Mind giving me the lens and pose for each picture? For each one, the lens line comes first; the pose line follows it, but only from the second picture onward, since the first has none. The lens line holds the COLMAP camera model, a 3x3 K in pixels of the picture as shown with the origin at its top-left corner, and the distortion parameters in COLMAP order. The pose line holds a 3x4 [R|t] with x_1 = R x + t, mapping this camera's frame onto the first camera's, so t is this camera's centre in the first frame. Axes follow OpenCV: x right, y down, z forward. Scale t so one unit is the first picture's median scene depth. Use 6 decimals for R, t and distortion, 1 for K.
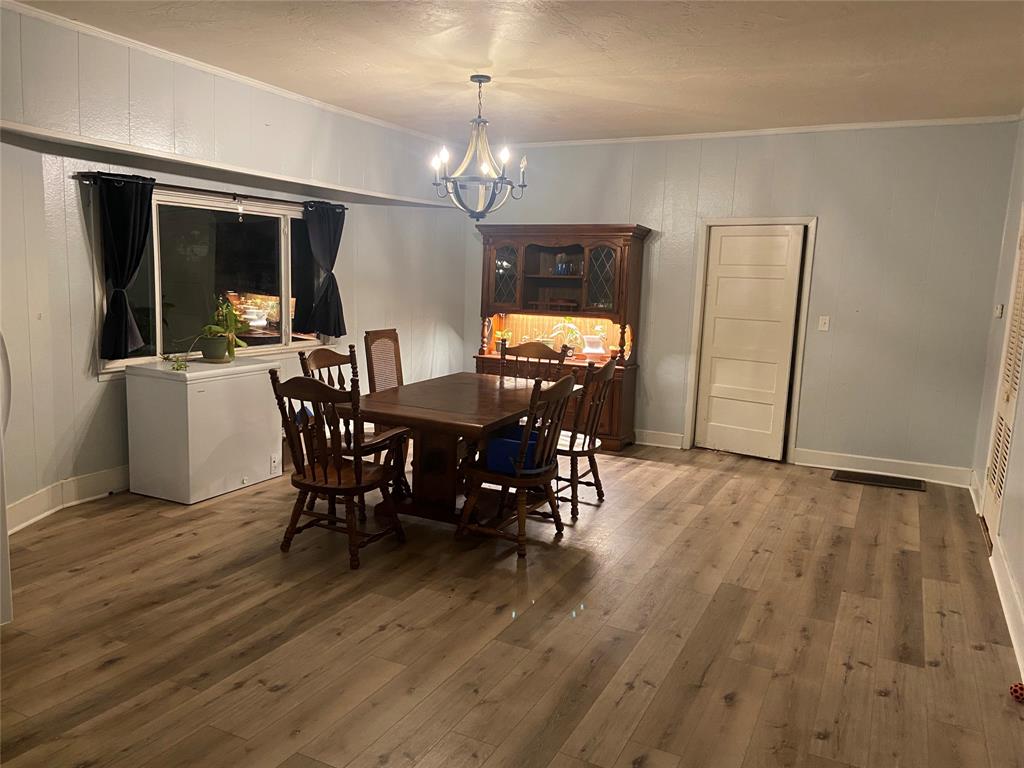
lens RADIAL K [[784.4, 0, 453.7], [0, 784.4, 383.7], [0, 0, 1]] dist [0.002449, -0.002277]
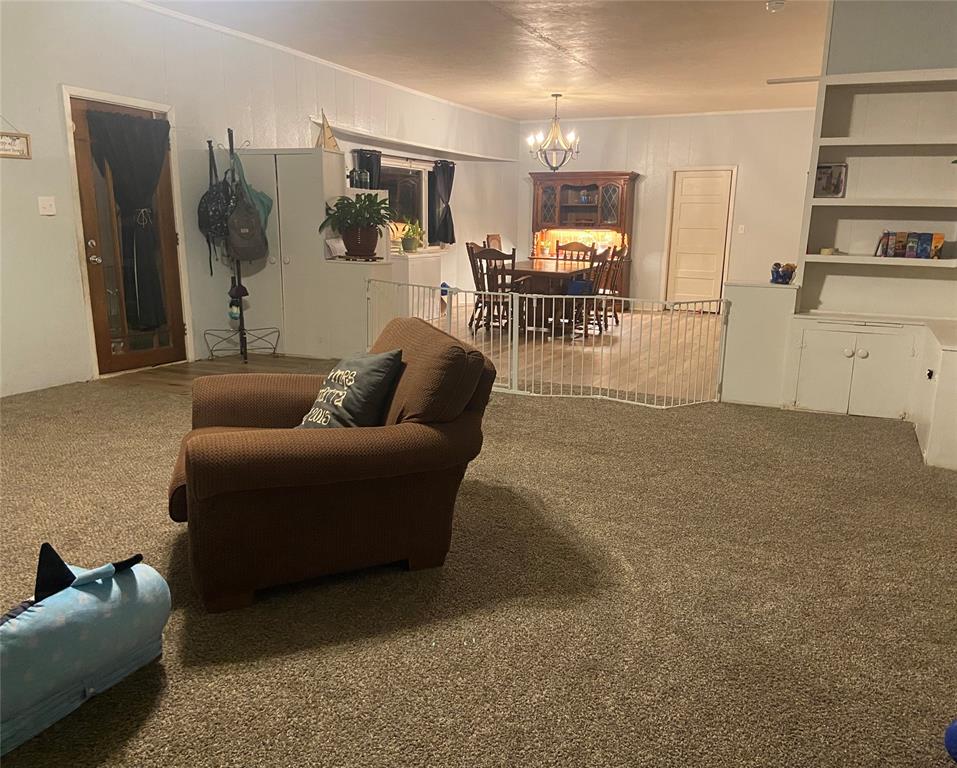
lens RADIAL K [[721.1, 0, 478.5], [0, 721.1, 384.0], [0, 0, 1]] dist [-0.001052, -0.000876]
pose [[0.998324, -0.031635, 0.048467, -0.177604], [0.027189, 0.995590, 0.089789, 0.099443], [-0.051094, -0.088321, 0.994781, -0.537945]]
